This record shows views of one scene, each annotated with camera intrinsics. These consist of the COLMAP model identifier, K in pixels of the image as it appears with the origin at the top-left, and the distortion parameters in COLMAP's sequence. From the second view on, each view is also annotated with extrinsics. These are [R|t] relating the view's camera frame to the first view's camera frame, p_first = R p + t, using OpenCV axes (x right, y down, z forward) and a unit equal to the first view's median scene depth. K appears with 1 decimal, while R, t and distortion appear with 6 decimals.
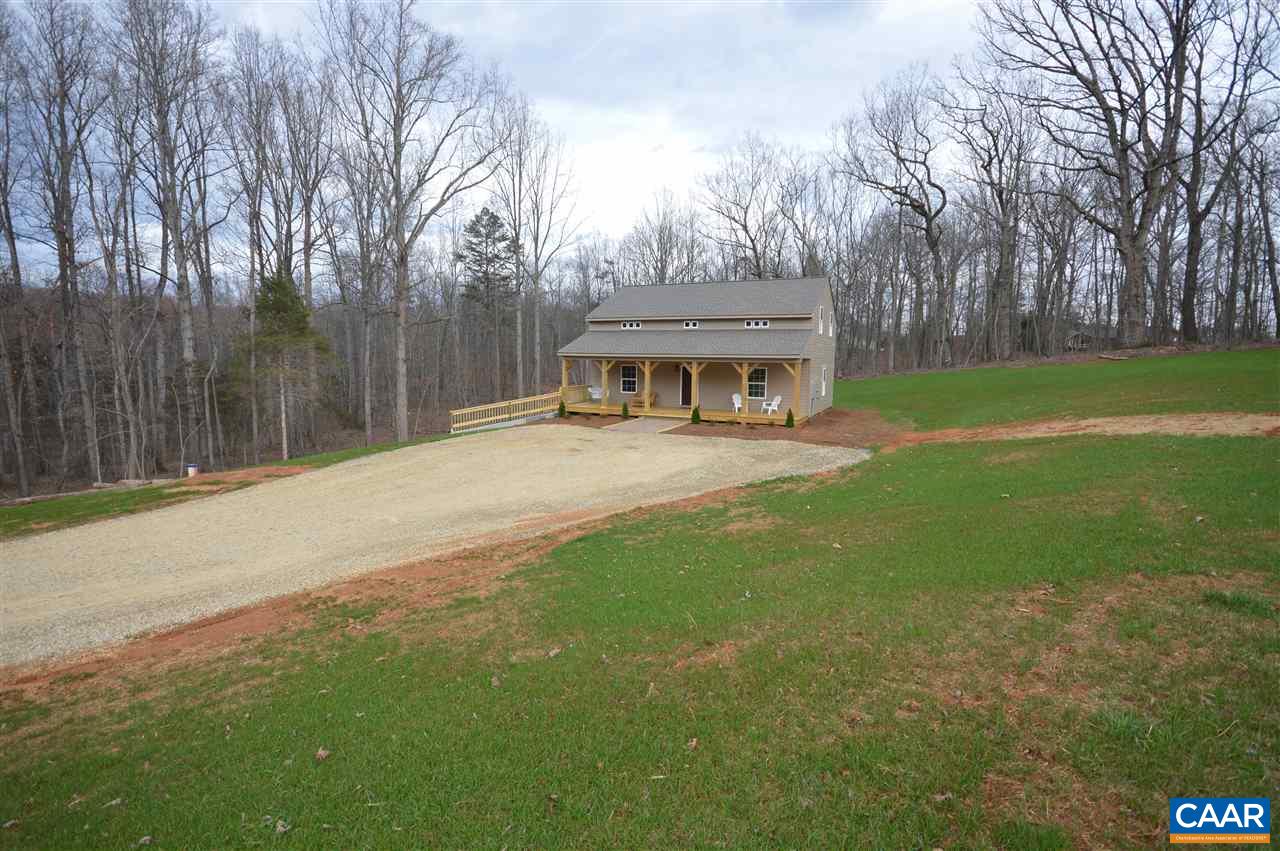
lens RADIAL K [[580.8, 0, 644.8], [0, 580.8, 419.2], [0, 0, 1]] dist [-0.004694, -0.000354]
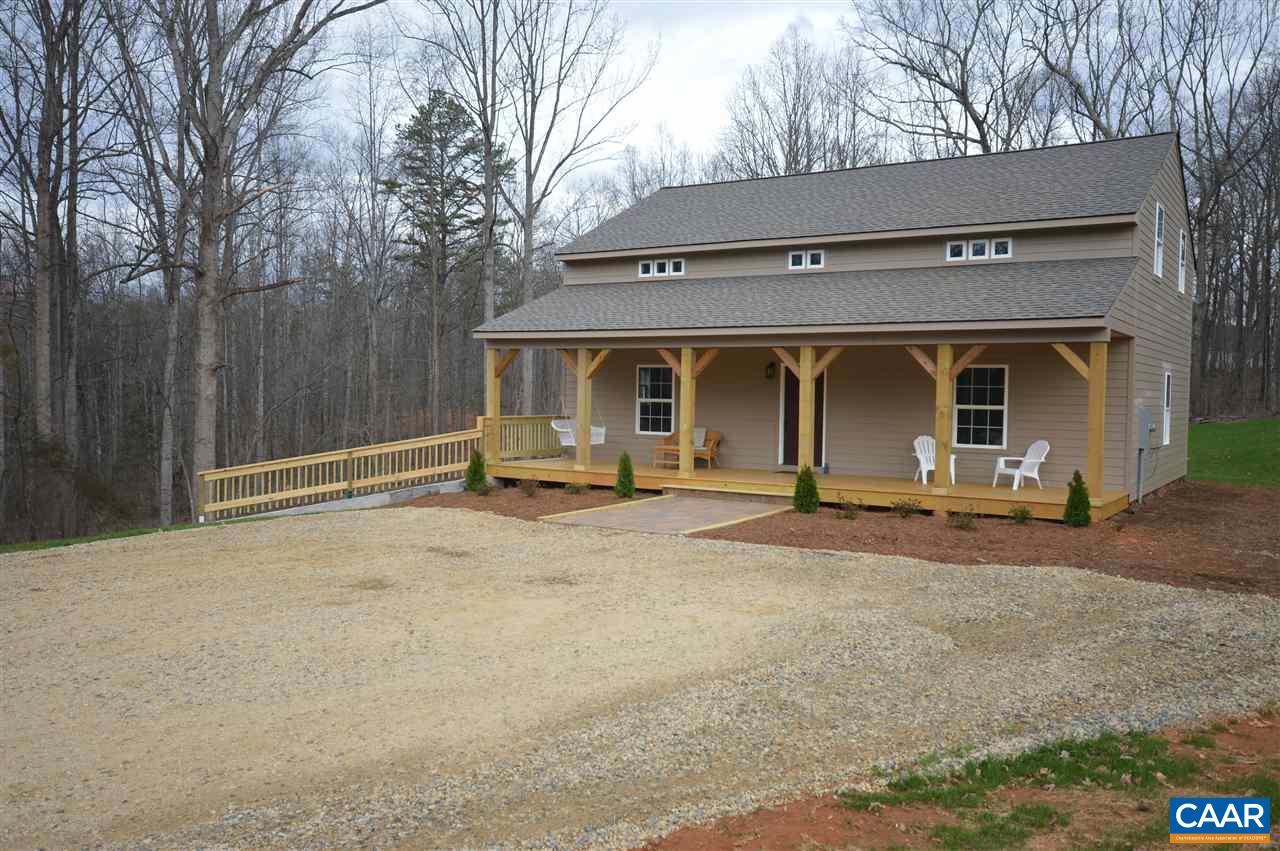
lens RADIAL K [[1077.2, 0, 638.4], [0, 1077.2, 430.7], [0, 0, 1]] dist [0.011165, 0.000959]
pose [[0.991347, 0.007504, -0.131056, 0.054536], [-0.016907, 0.997348, -0.070785, 0.004856], [0.130177, 0.072388, 0.988845, 0.237938]]
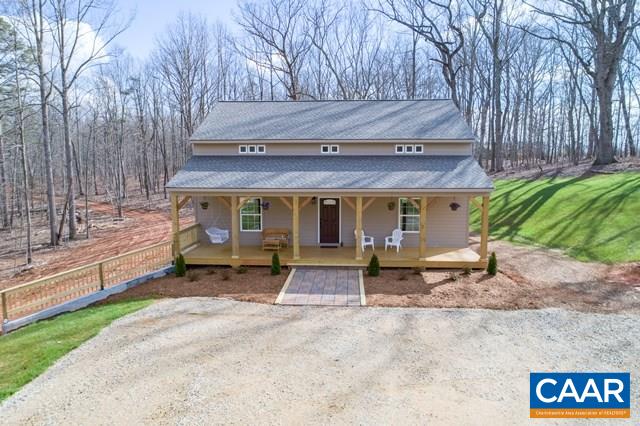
lens RADIAL K [[438.4, 0, 328.2], [0, 438.4, 217.4], [0, 0, 1]] dist [-0.002432, -0.005341]
pose [[0.922370, -0.058907, 0.381790, -0.150004], [0.051565, 0.998236, 0.029442, -0.071093], [-0.382851, -0.007469, 0.923780, 0.353741]]
